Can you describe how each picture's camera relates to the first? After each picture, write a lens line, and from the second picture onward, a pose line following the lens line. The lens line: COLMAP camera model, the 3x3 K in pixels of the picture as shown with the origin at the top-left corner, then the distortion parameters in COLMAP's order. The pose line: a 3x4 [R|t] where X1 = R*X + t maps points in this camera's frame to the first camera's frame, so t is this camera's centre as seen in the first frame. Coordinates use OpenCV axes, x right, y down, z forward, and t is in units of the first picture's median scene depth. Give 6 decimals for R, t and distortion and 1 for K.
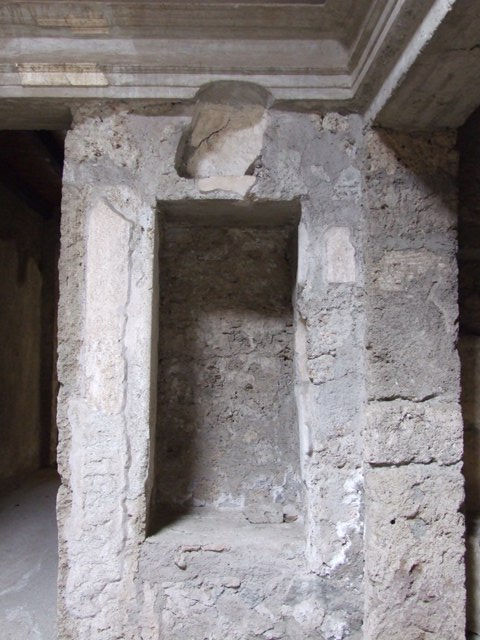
lens RADIAL K [[633.2, 0, 239.0], [0, 633.2, 314.5], [0, 0, 1]] dist [-0.035249, 0.000000]
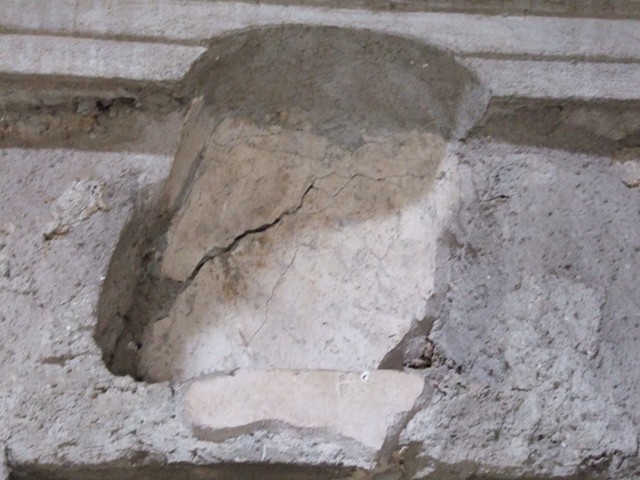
lens RADIAL K [[1595.5, 0, 314.4], [0, 1595.5, 236.2], [0, 0, 1]] dist [0.048266, 0.000000]
pose [[0.999007, 0.021646, 0.038936, -0.040965], [-0.003268, 0.907271, -0.420534, -0.006638], [-0.044429, 0.419990, 0.906441, 0.415912]]
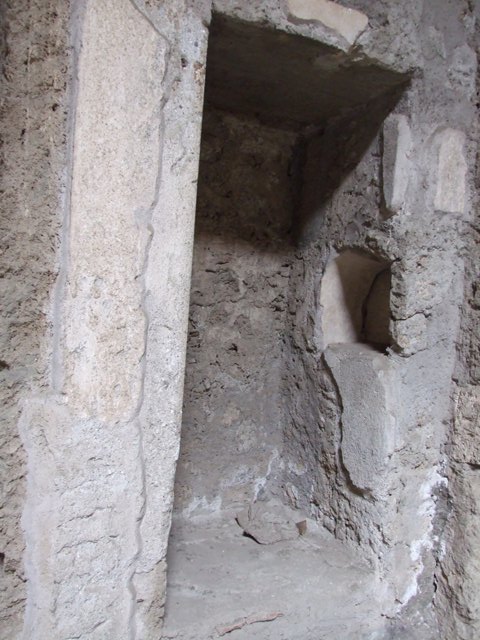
lens RADIAL K [[517.8, 0, 239.3], [0, 517.8, 315.4], [0, 0, 1]] dist [-0.052891, 0.042565]
pose [[0.892963, 0.022504, 0.449568, -0.293644], [-0.074374, 0.992398, 0.098050, 0.024541], [-0.443944, -0.120992, 0.887848, 0.587584]]
